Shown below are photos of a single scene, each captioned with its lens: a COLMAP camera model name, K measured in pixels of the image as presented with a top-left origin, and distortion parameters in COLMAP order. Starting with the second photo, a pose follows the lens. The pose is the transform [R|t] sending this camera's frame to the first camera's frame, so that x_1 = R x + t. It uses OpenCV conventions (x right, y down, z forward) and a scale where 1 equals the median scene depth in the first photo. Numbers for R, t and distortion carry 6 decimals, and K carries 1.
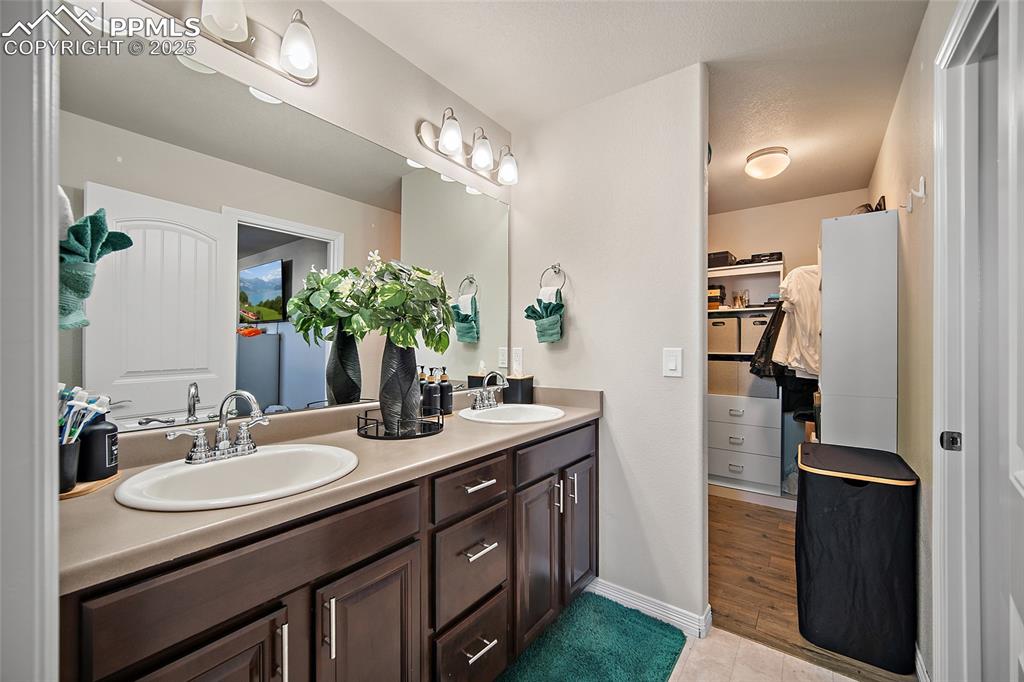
lens RADIAL K [[405.6, 0, 510.1], [0, 405.6, 342.4], [0, 0, 1]] dist [-0.000969, -0.000177]
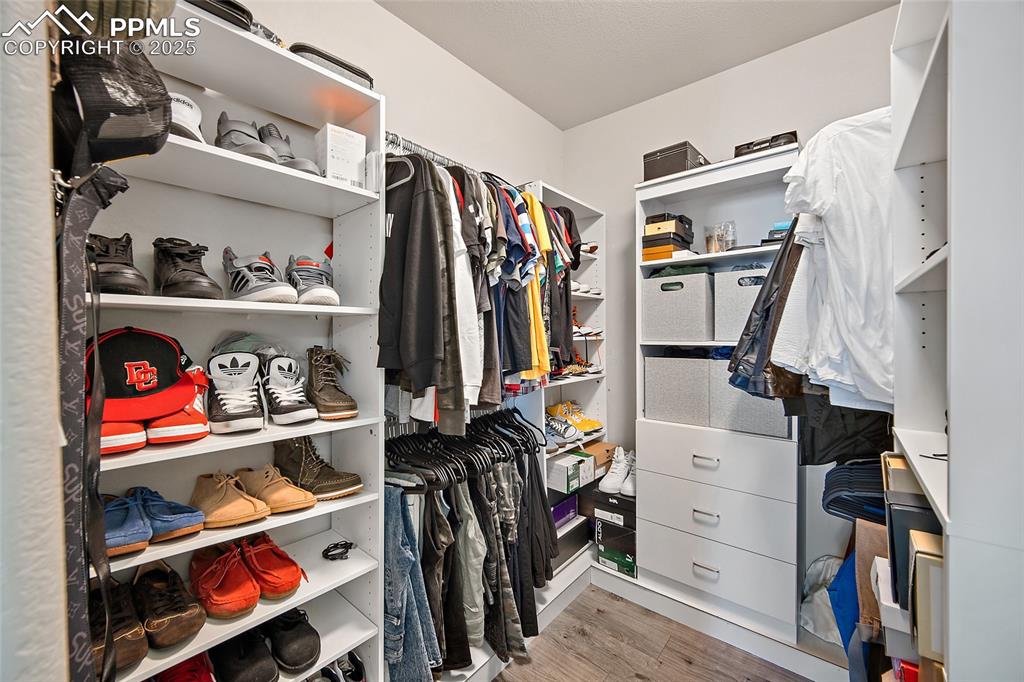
lens RADIAL K [[397.7, 0, 512.3], [0, 397.7, 331.9], [0, 0, 1]] dist [-0.002424, -0.000181]
pose [[0.998325, -0.008553, -0.057215, 0.121876], [0.008912, 0.999942, 0.006021, 0.002779], [0.057161, -0.006520, 0.998344, 0.173542]]
